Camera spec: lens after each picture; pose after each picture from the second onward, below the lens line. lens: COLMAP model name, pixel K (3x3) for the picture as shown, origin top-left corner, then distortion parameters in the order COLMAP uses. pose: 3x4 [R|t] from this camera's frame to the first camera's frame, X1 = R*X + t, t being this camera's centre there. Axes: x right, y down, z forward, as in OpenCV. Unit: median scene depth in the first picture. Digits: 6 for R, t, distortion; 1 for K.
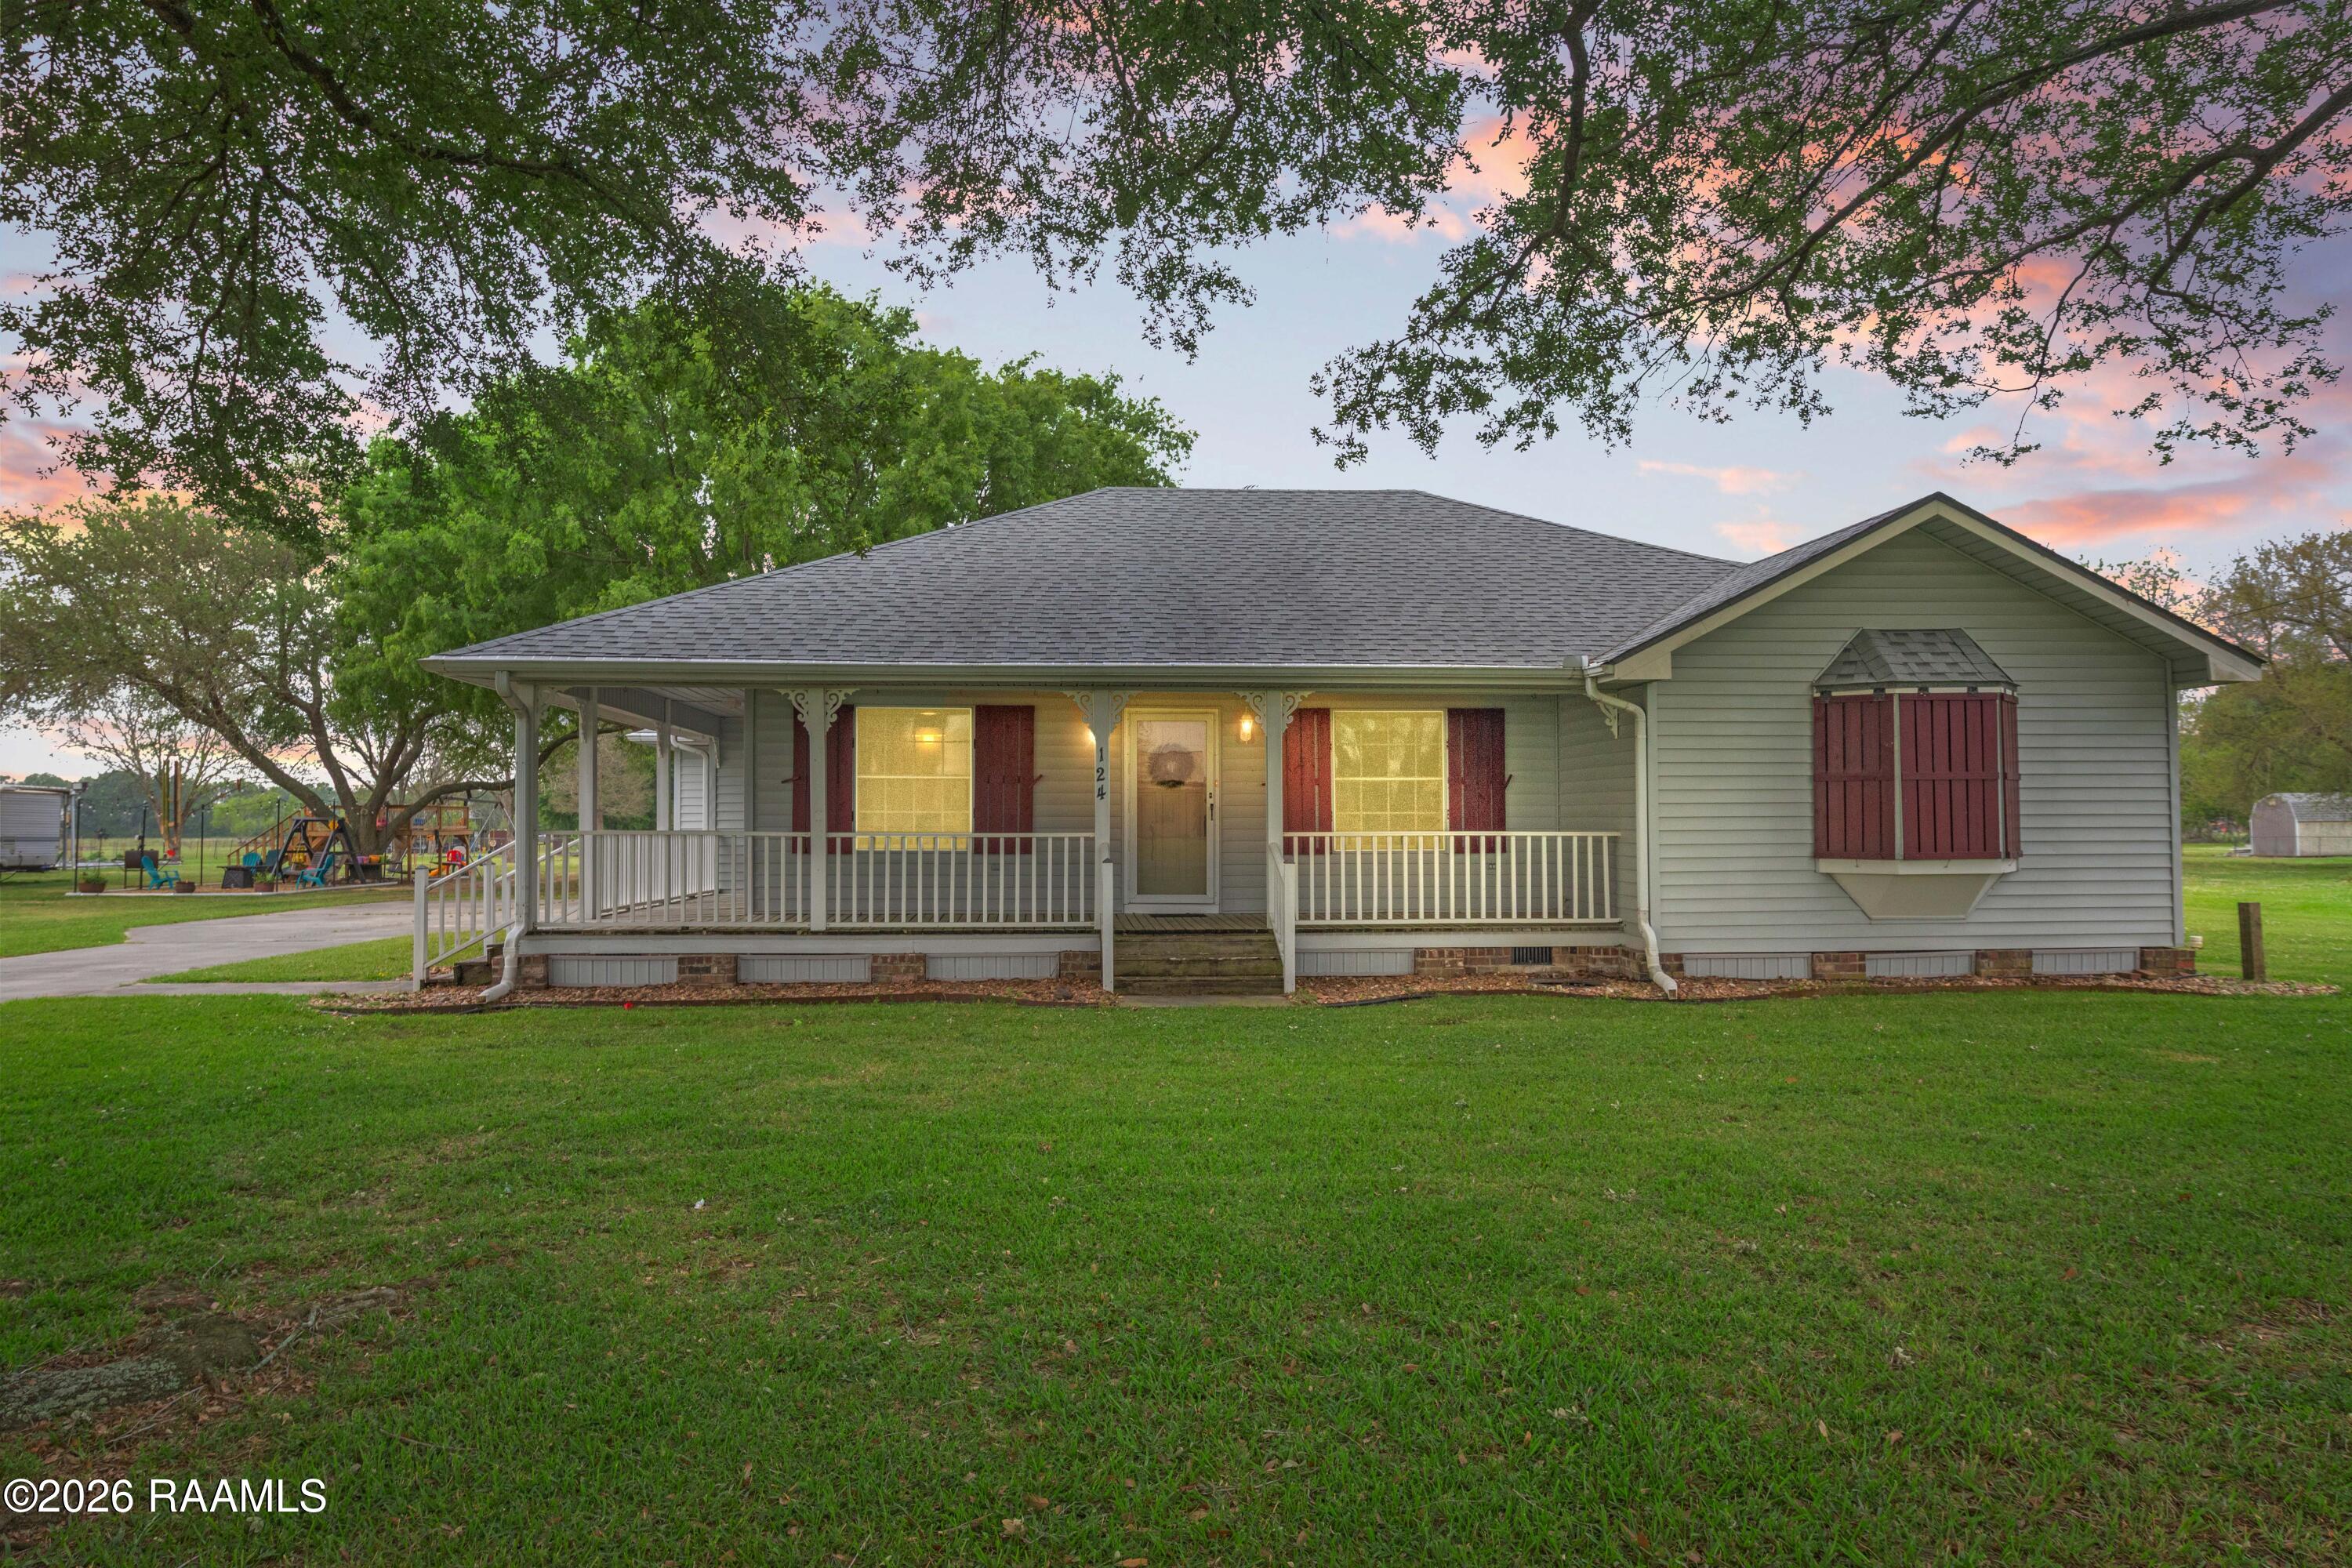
lens RADIAL K [[1493.6, 0, 1176.0], [0, 1493.6, 784.0], [0, 0, 1]] dist [0.001156, 0.000149]
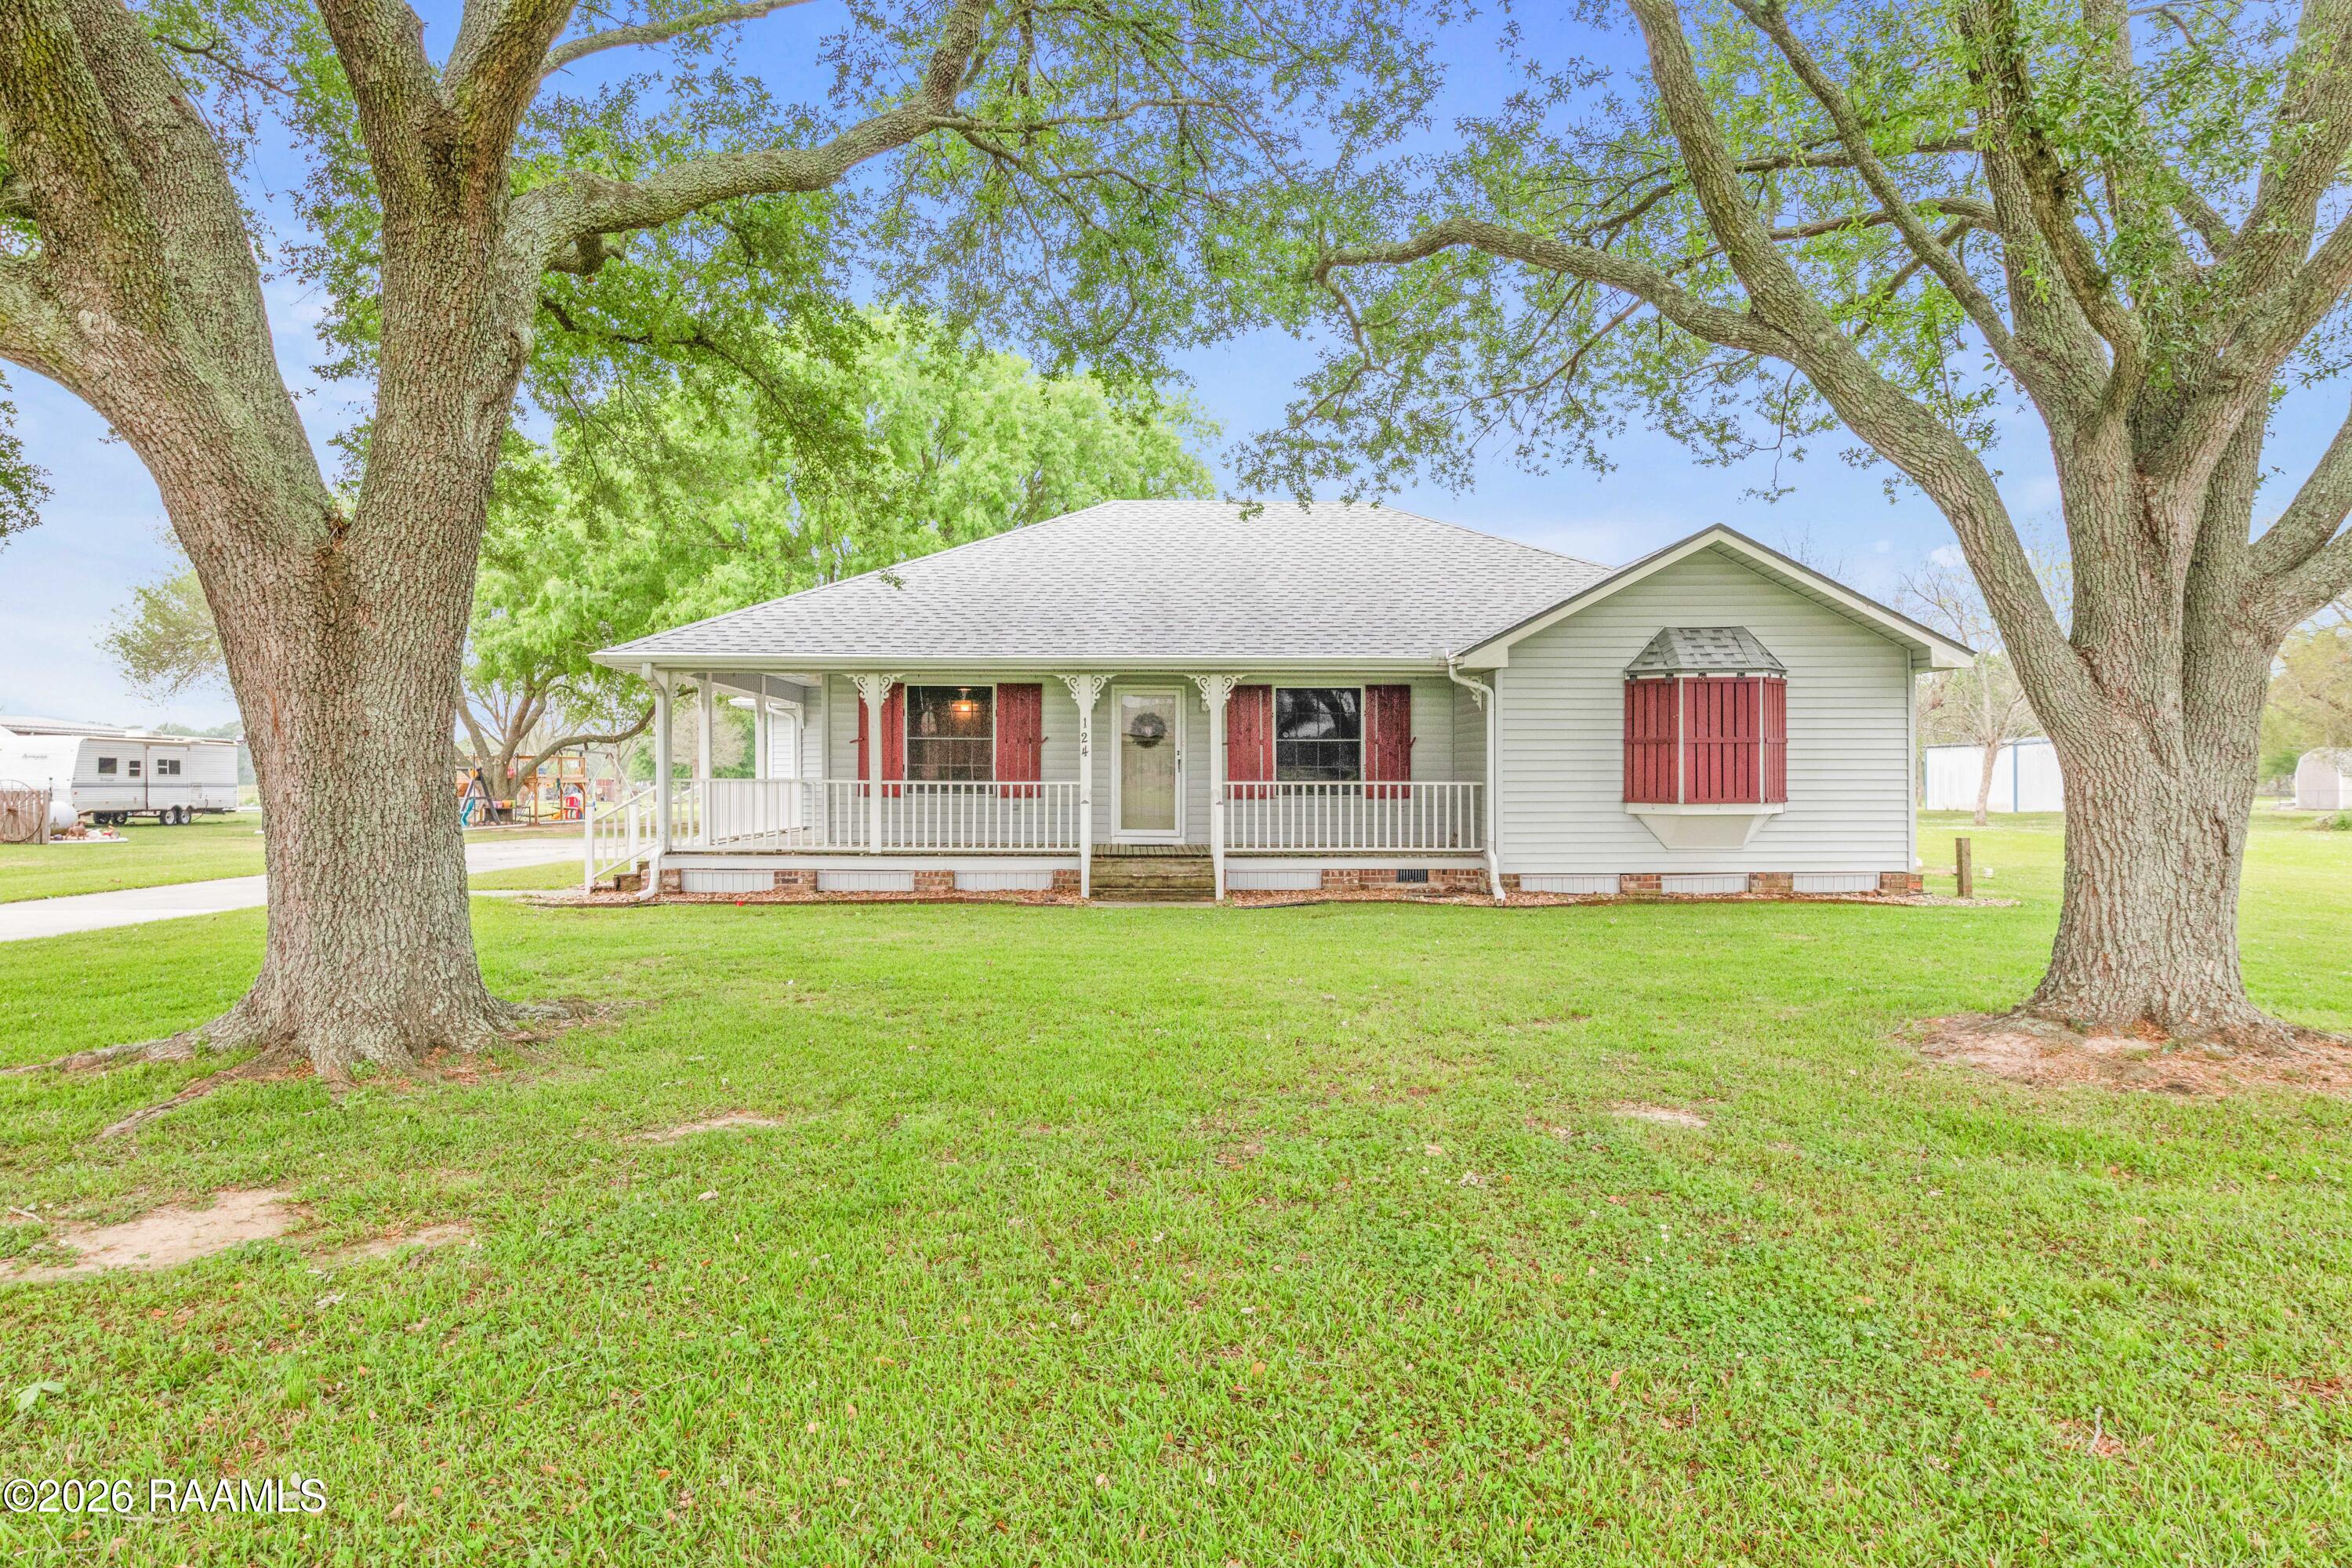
lens RADIAL K [[1493.6, 0, 1176.0], [0, 1493.6, 784.0], [0, 0, 1]] dist [0.001156, 0.000149]
pose [[0.998639, 0.002985, -0.052069, 0.102319], [-0.001247, 0.999442, 0.033369, -0.009898], [0.052139, -0.033258, 0.998086, -0.333559]]
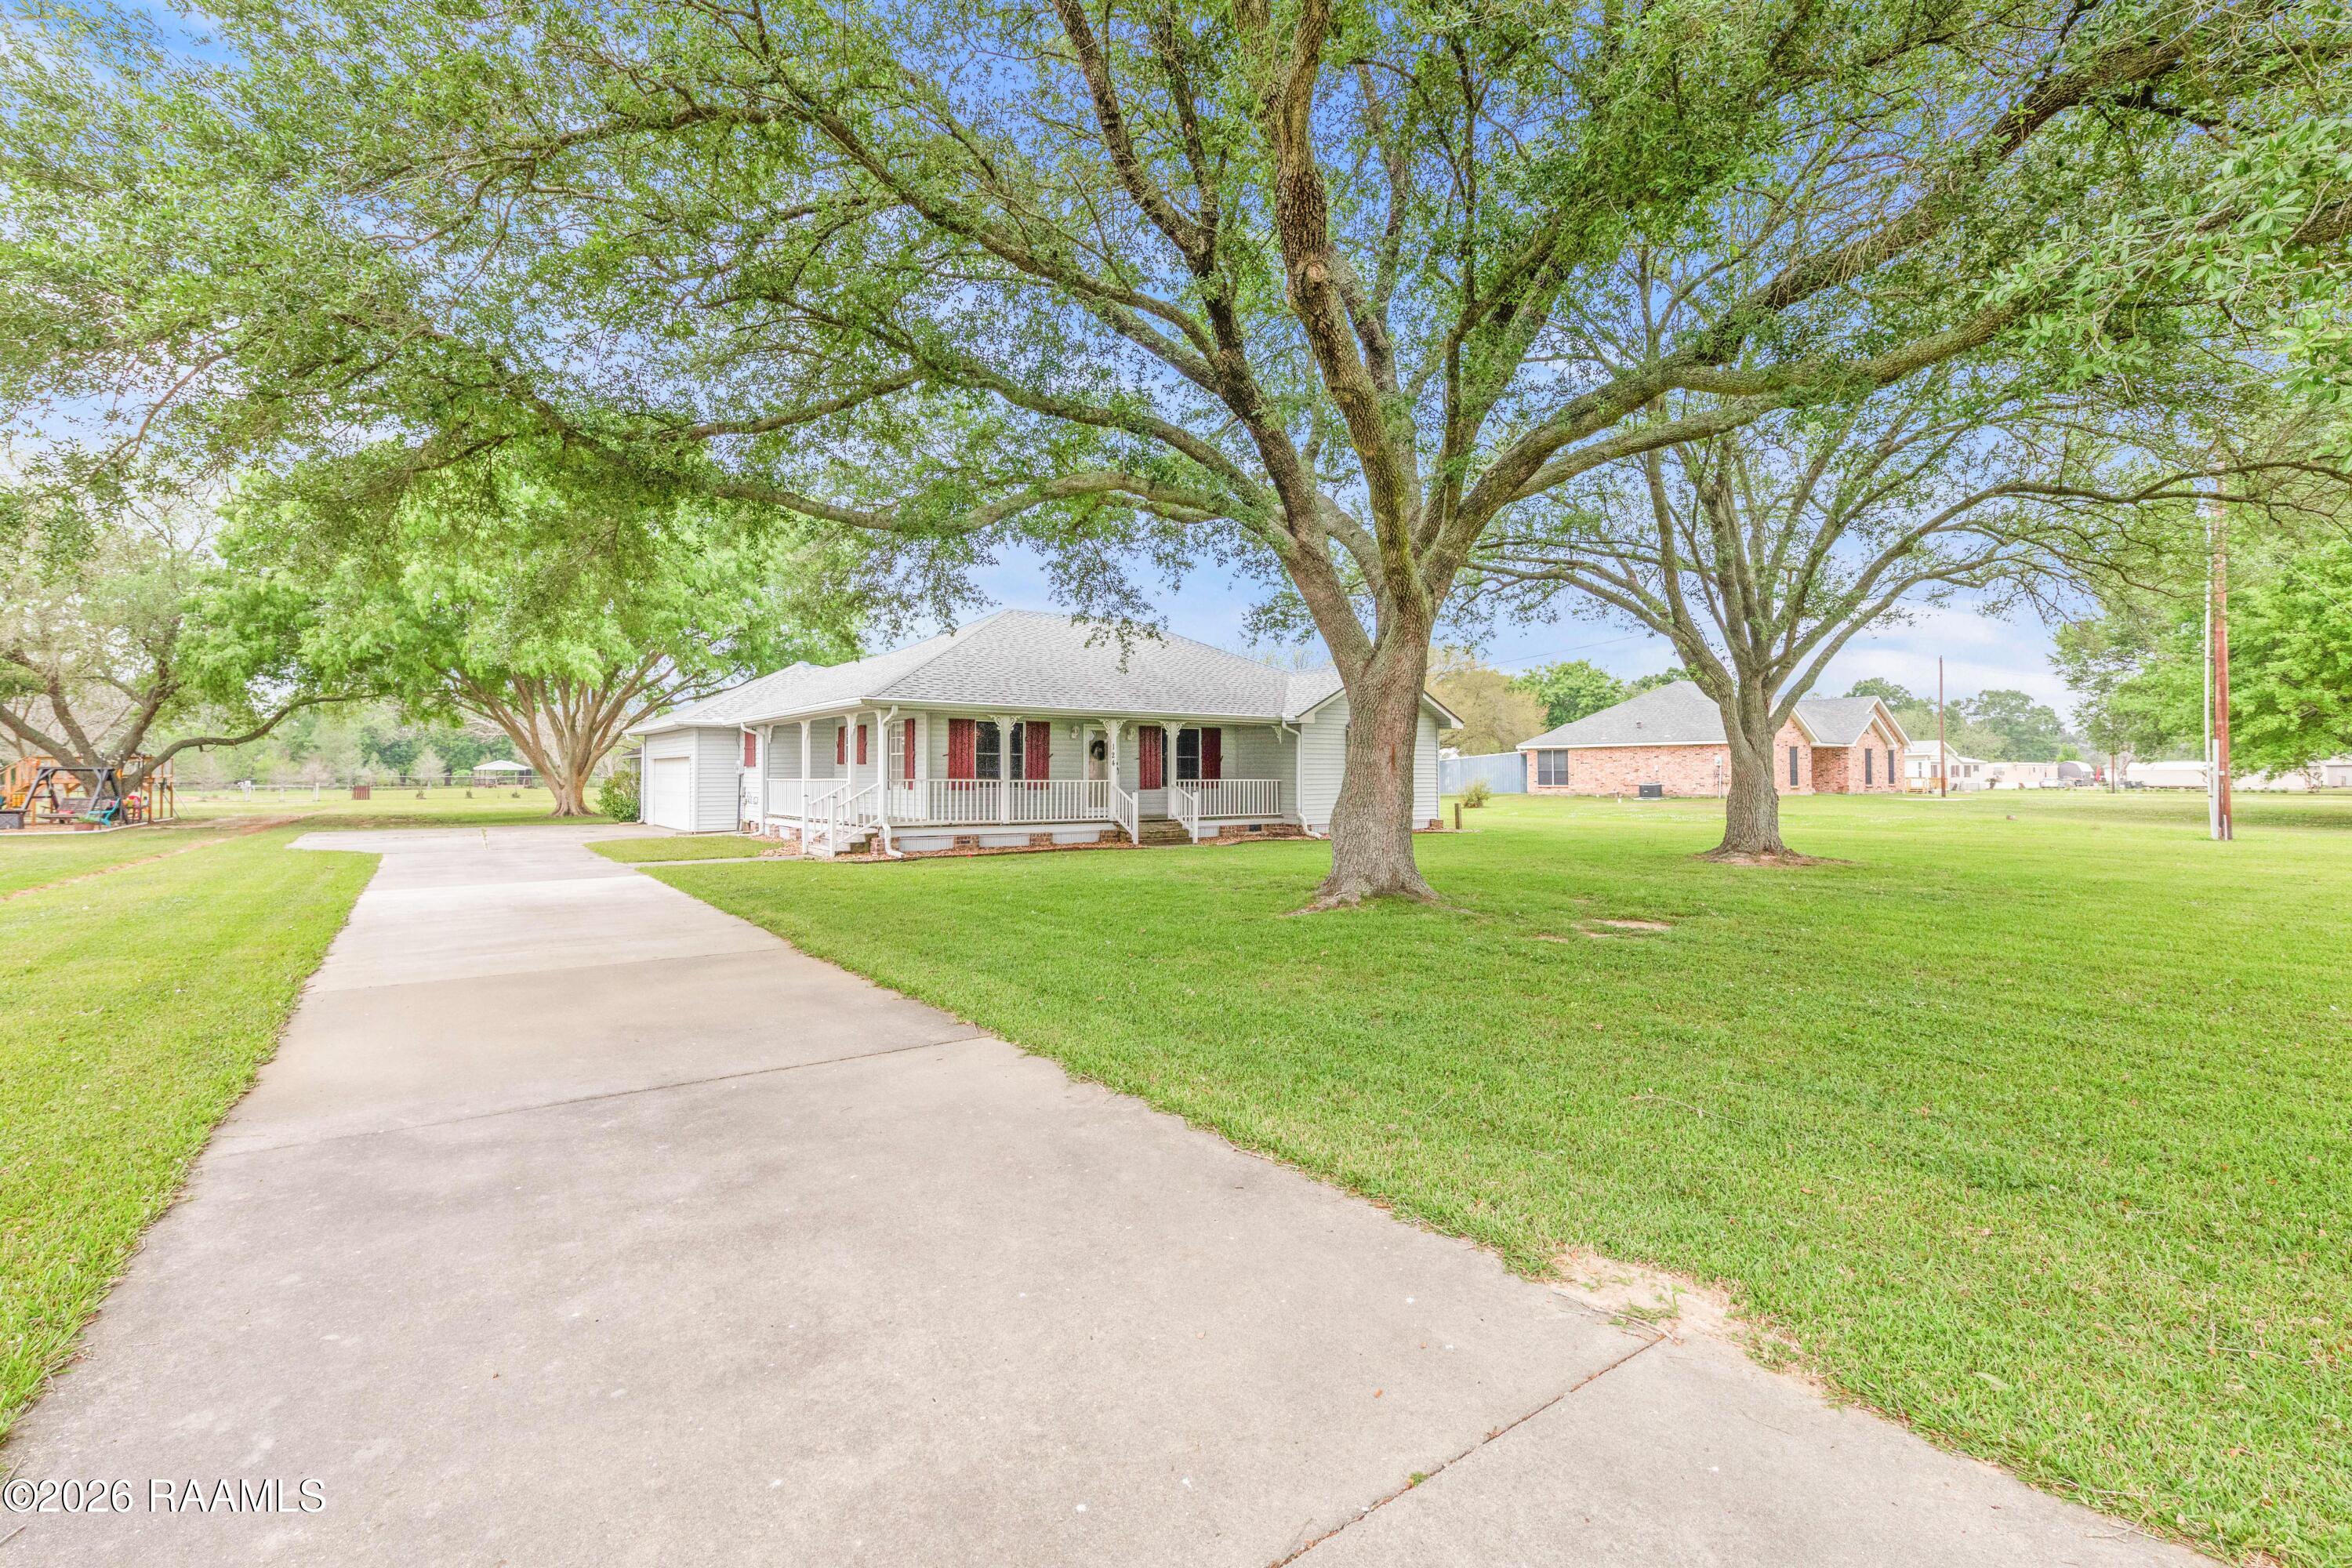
lens RADIAL K [[1050.6, 0, 1173.0], [0, 1050.6, 799.0], [0, 0, 1]] dist [-0.001801, -0.000386]
pose [[0.852106, -0.010214, 0.523270, -0.849029], [-0.015668, 0.998864, 0.045011, -0.013539], [-0.523135, -0.046553, 0.850978, -0.468087]]
